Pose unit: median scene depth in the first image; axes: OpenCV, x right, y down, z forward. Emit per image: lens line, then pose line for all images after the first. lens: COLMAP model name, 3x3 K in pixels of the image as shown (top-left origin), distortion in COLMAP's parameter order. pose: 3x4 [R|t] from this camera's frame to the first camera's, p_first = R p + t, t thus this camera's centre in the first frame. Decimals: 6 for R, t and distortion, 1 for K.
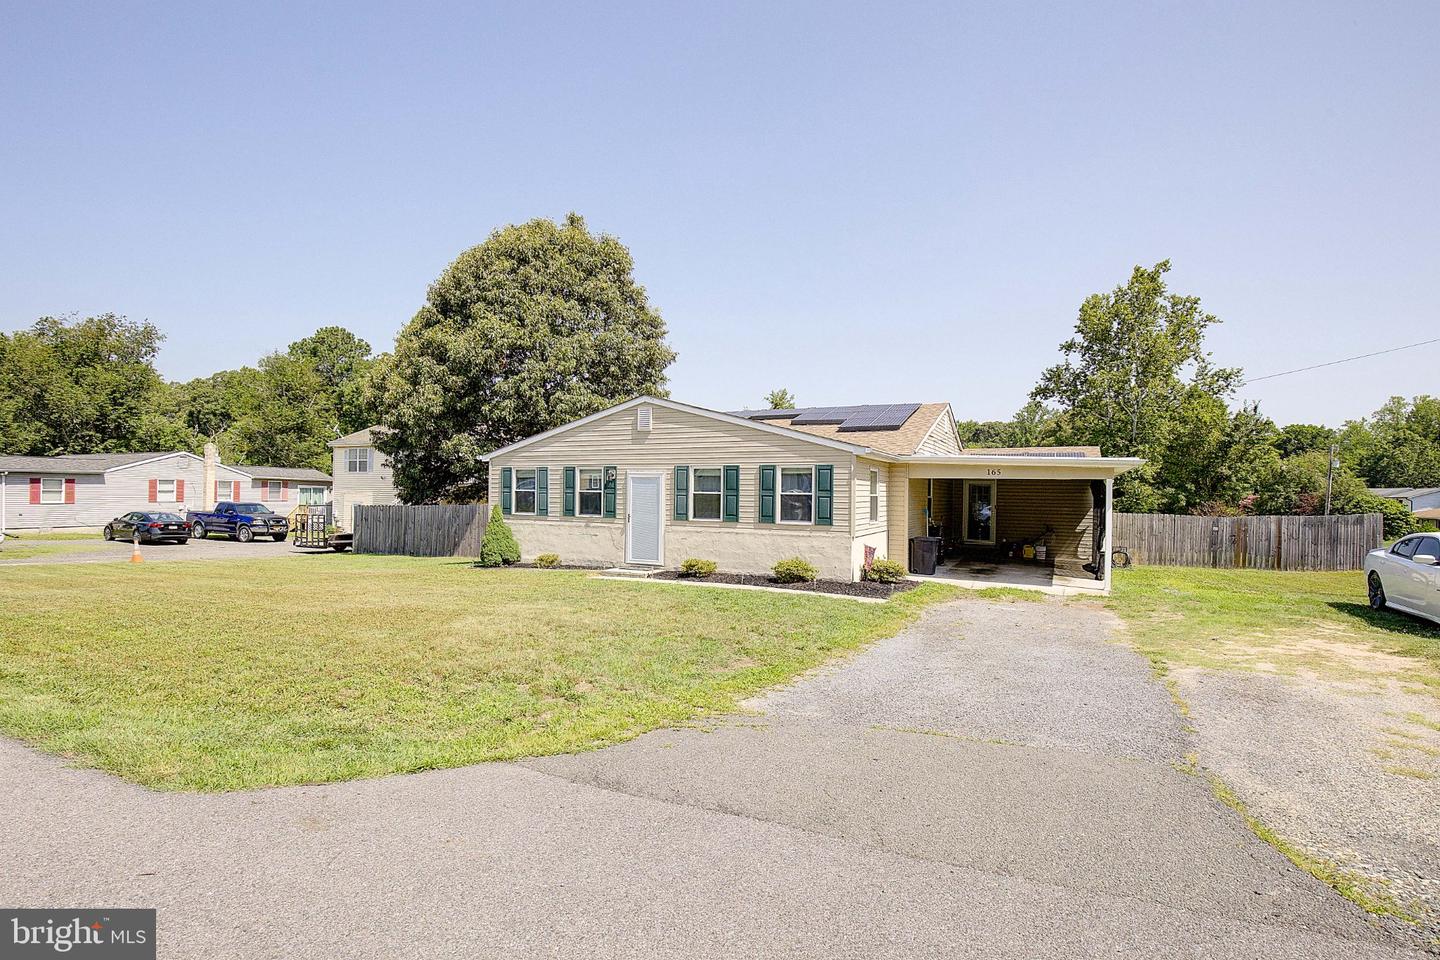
lens RADIAL K [[711.2, 0, 720.0], [0, 711.2, 480.0], [0, 0, 1]] dist [-0.024963, 0.000735]
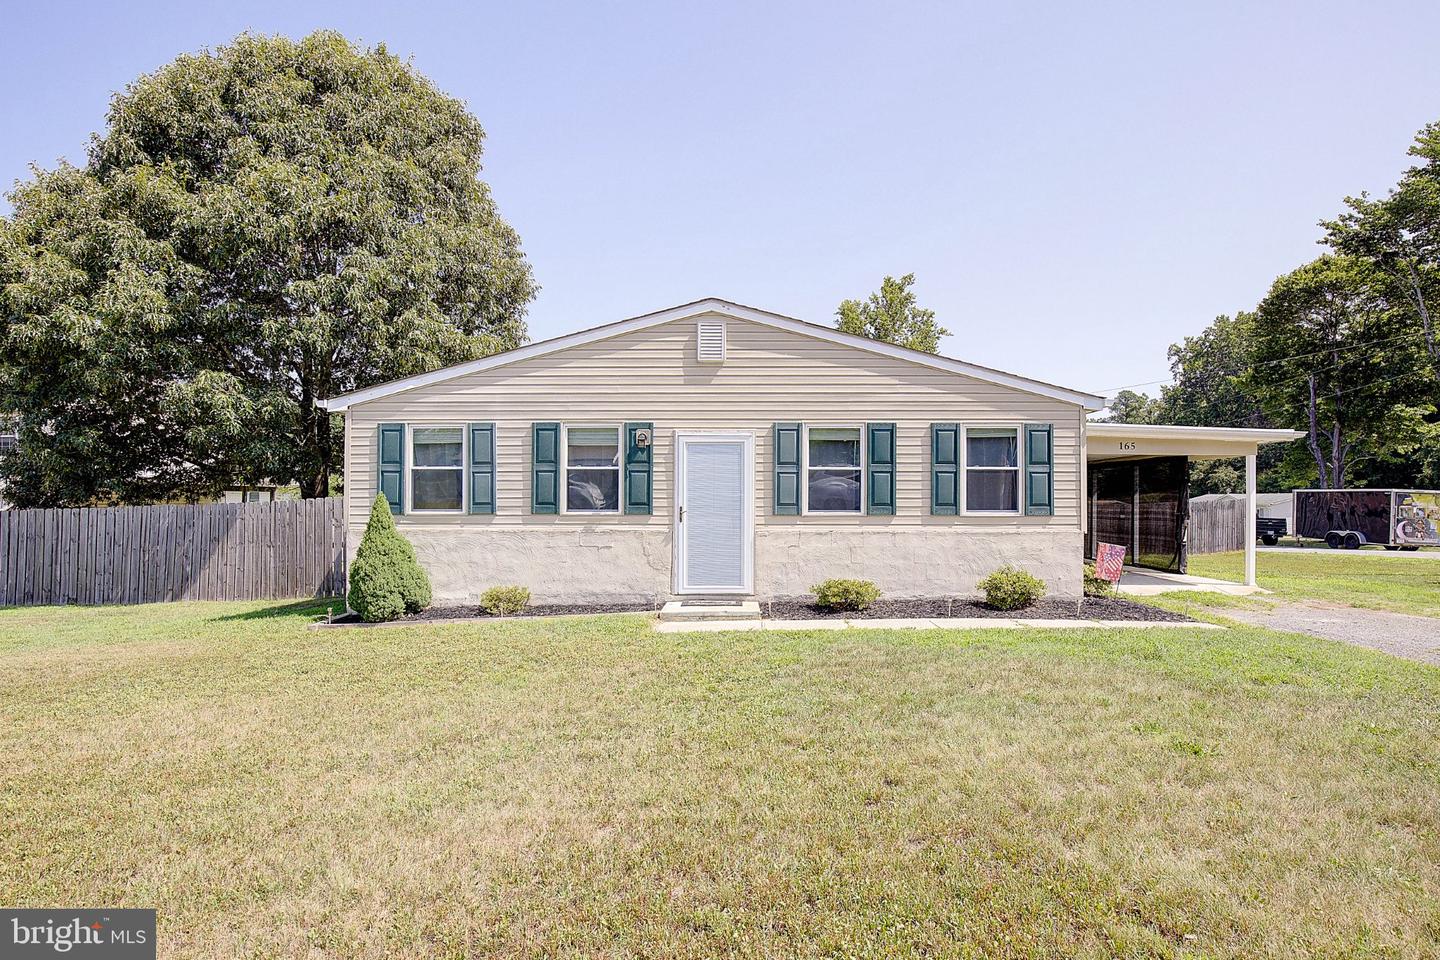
lens RADIAL K [[711.2, 0, 720.0], [0, 711.2, 480.0], [0, 0, 1]] dist [-0.024963, 0.000735]
pose [[0.890559, 0.000869, 0.454867, -0.332487], [0.002399, 0.999975, -0.006607, 0.027906], [-0.454861, 0.006976, 0.890535, 0.447403]]
